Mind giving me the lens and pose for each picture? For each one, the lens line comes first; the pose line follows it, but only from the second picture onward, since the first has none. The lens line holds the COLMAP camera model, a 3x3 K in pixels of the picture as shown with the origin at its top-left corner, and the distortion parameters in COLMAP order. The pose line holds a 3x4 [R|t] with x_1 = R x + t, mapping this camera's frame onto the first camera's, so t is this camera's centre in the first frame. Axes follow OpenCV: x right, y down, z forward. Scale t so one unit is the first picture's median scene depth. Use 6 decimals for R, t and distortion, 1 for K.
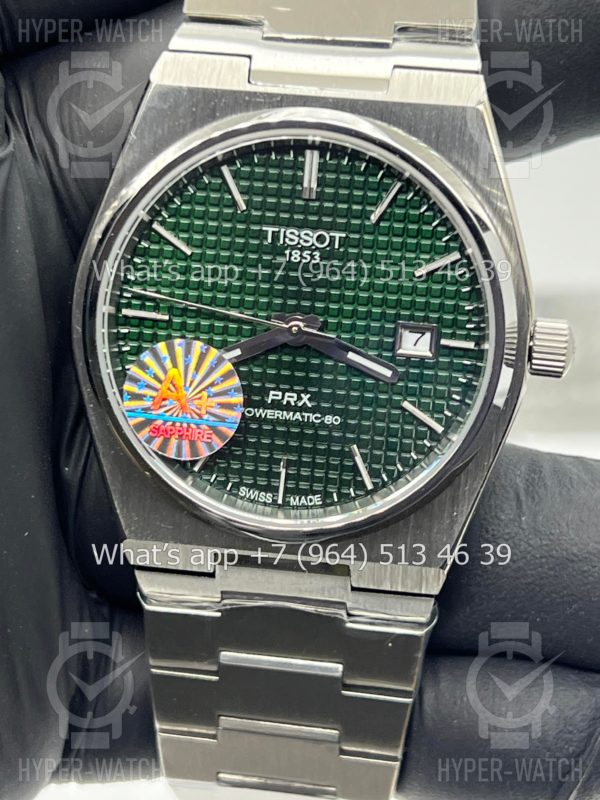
lens RADIAL K [[1928.1, 0, 301.5], [0, 1928.1, 402.2], [0, 0, 1]] dist [0.241659, 0.000000]
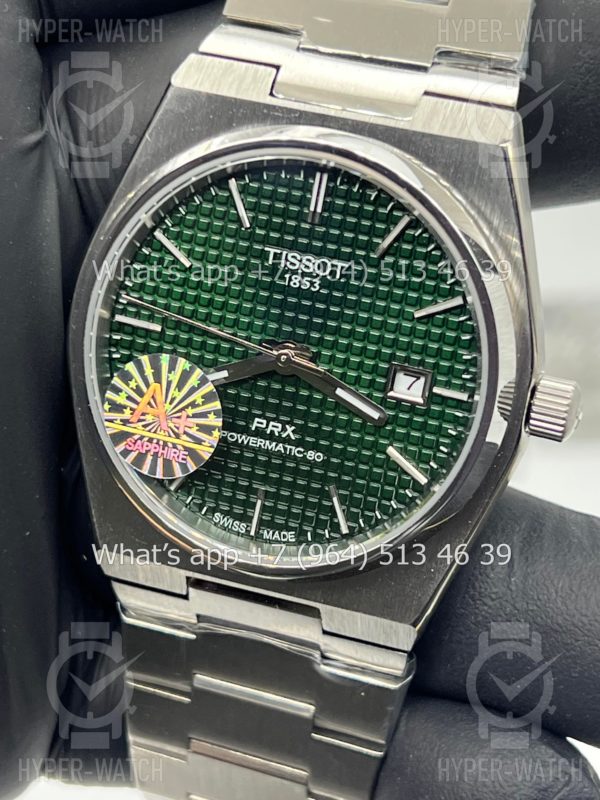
lens RADIAL K [[1928.1, 0, 299.9], [0, 1928.1, 403.7], [0, 0, 1]] dist [0.241659, 0.000000]
pose [[0.981726, 0.121705, -0.146292, 0.145436], [-0.117655, 0.992400, 0.036057, -0.050064], [0.149569, -0.018186, 0.988584, 0.056386]]
